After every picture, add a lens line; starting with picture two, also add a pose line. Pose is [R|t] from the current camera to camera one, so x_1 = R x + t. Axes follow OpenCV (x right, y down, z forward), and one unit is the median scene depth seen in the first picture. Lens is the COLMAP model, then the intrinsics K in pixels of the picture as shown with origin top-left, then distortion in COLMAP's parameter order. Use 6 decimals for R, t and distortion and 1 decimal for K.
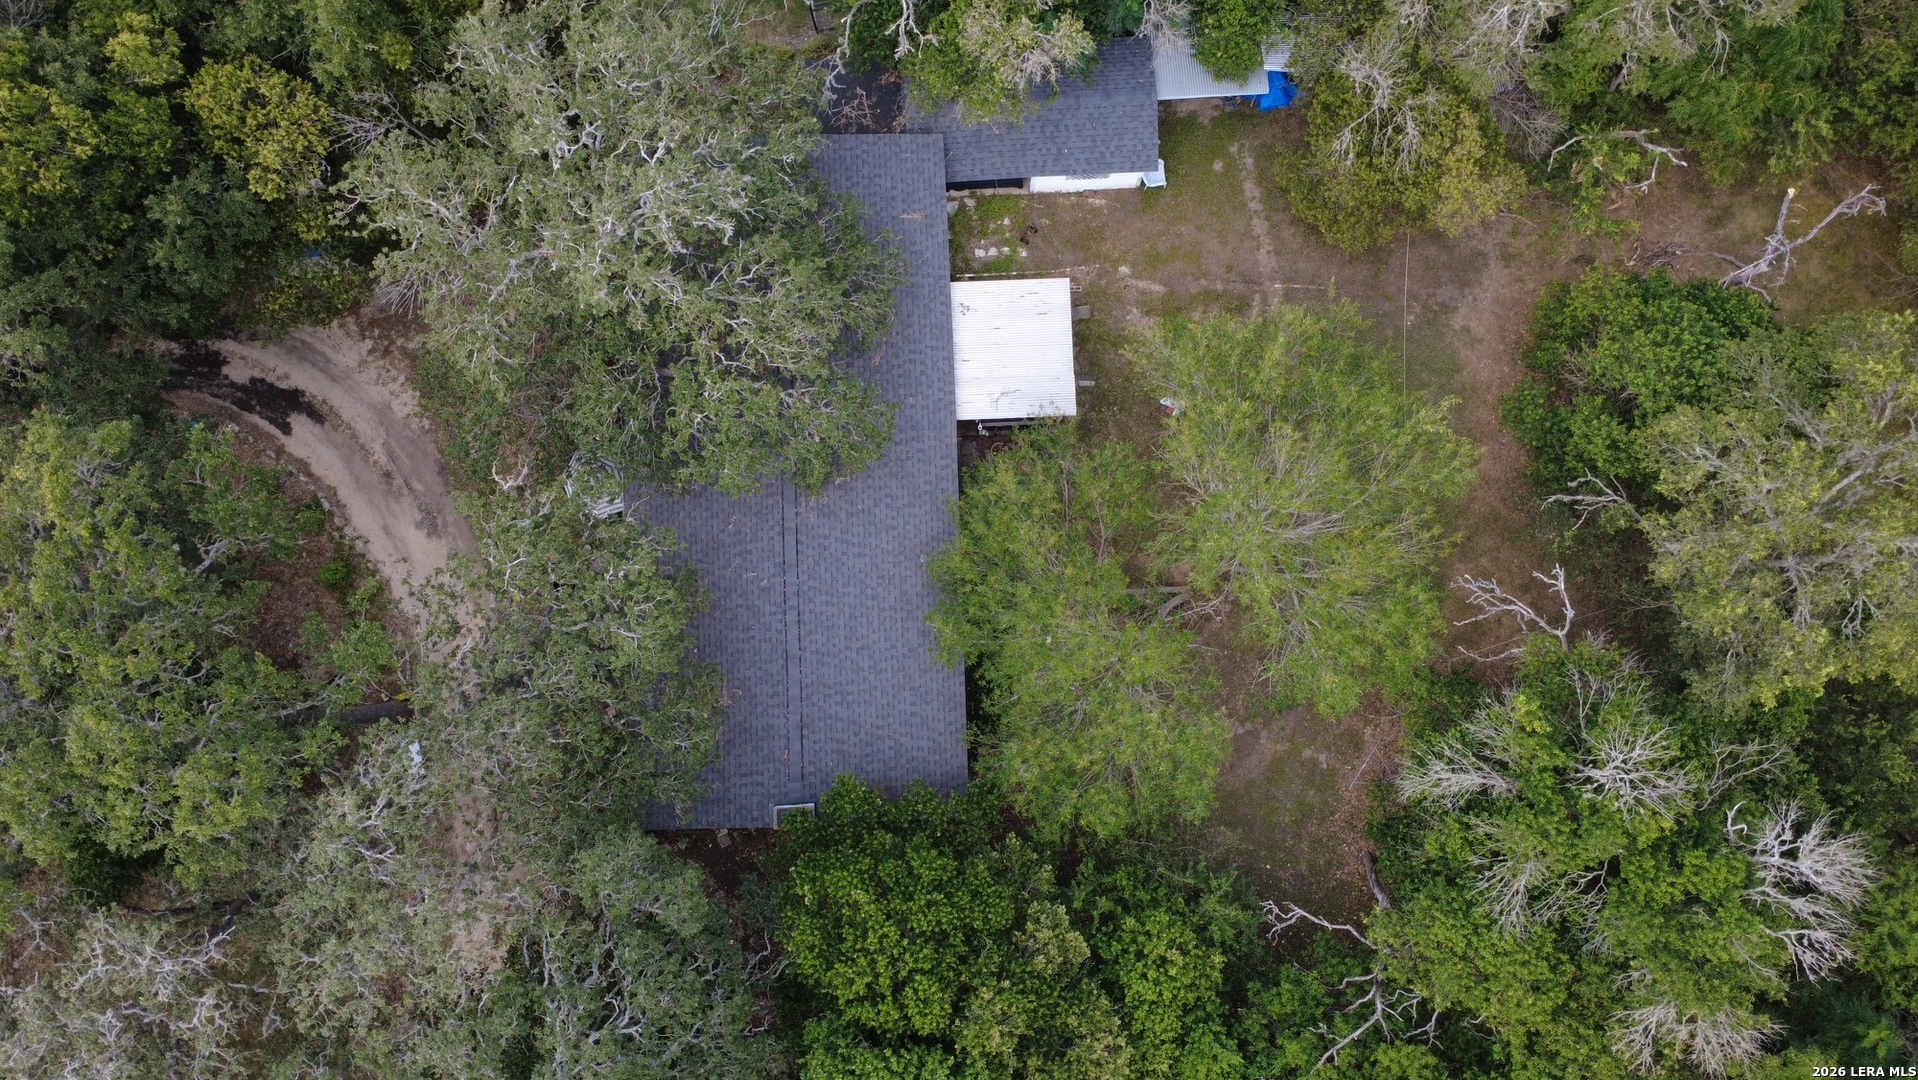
lens RADIAL K [[1395.8, 0, 959.4], [0, 1395.8, 516.1], [0, 0, 1]] dist [0.000567, 0.001891]
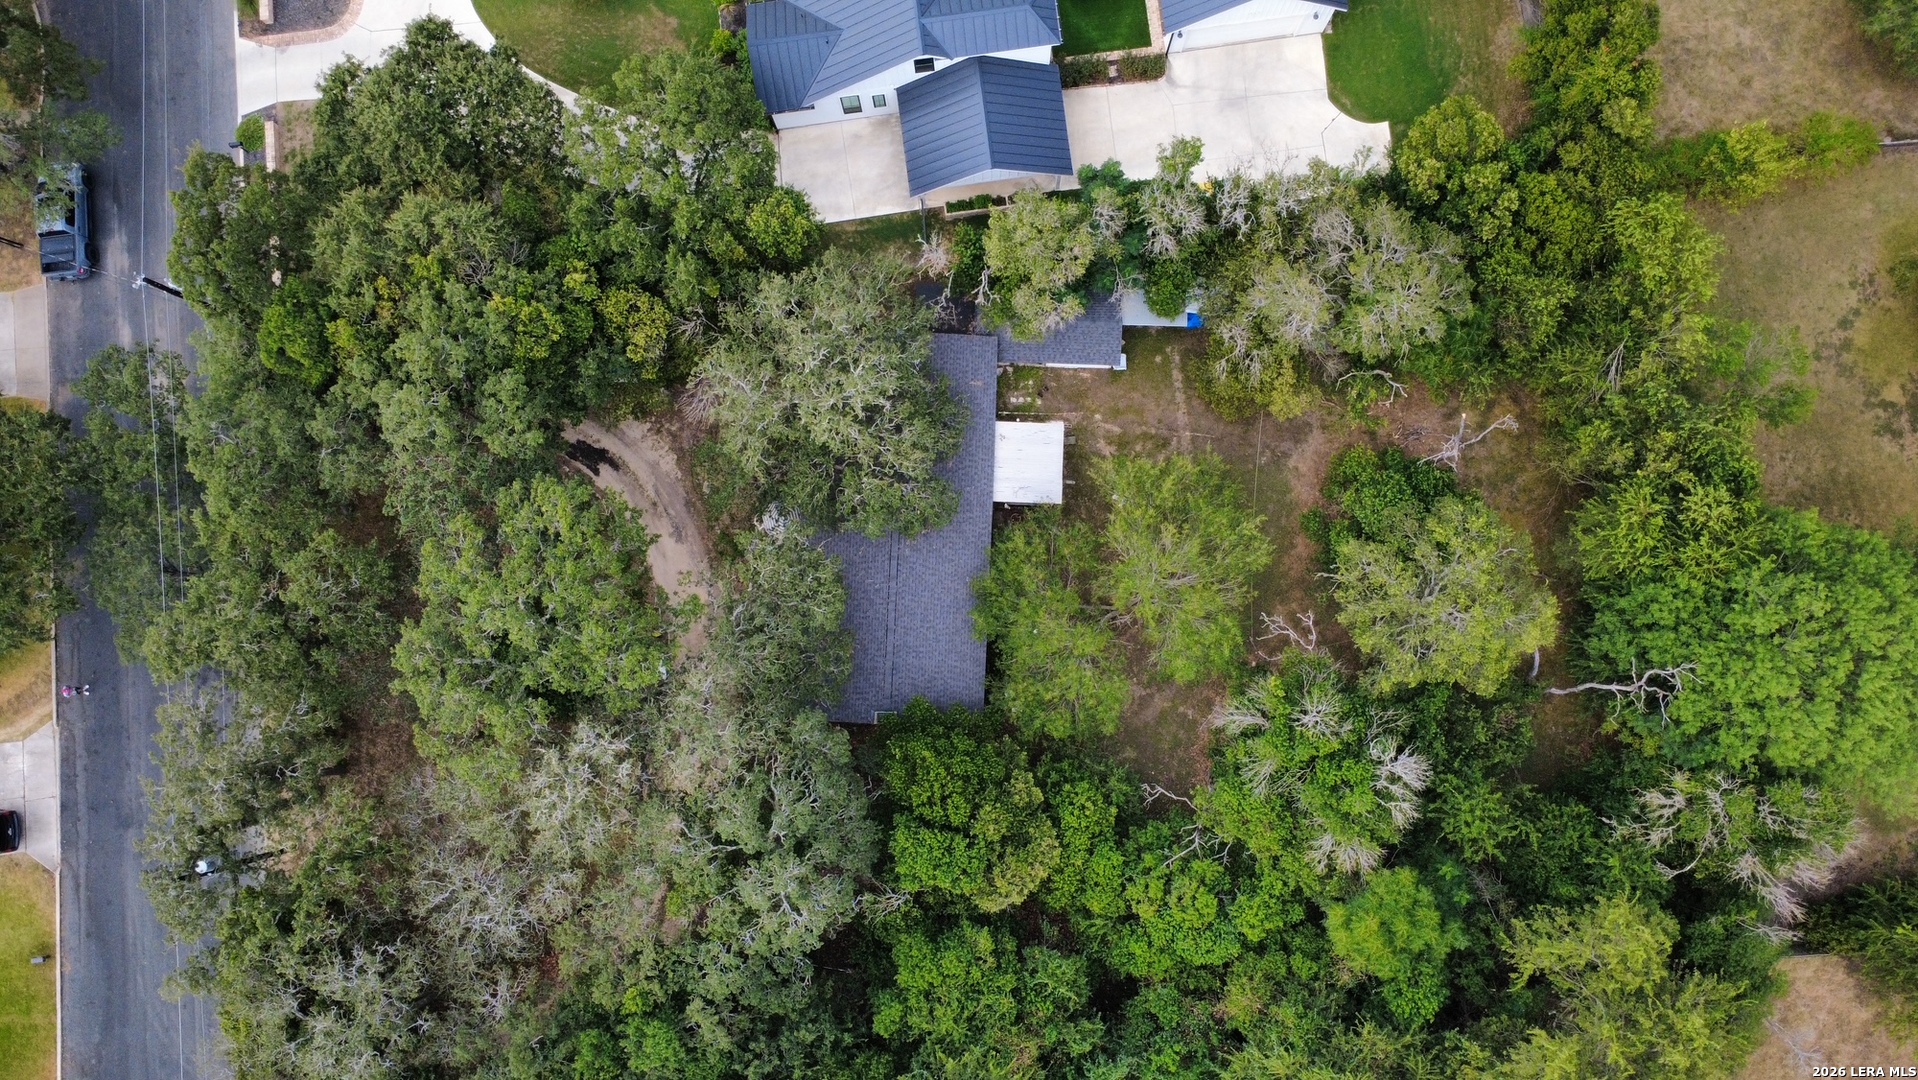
lens RADIAL K [[1395.8, 0, 959.4], [0, 1395.8, 516.1], [0, 0, 1]] dist [0.000567, 0.001891]
pose [[0.996948, 0.077895, -0.005168, -0.037553], [-0.077889, 0.996961, 0.001417, -0.055804], [0.005263, -0.001010, 0.999986, -0.839646]]
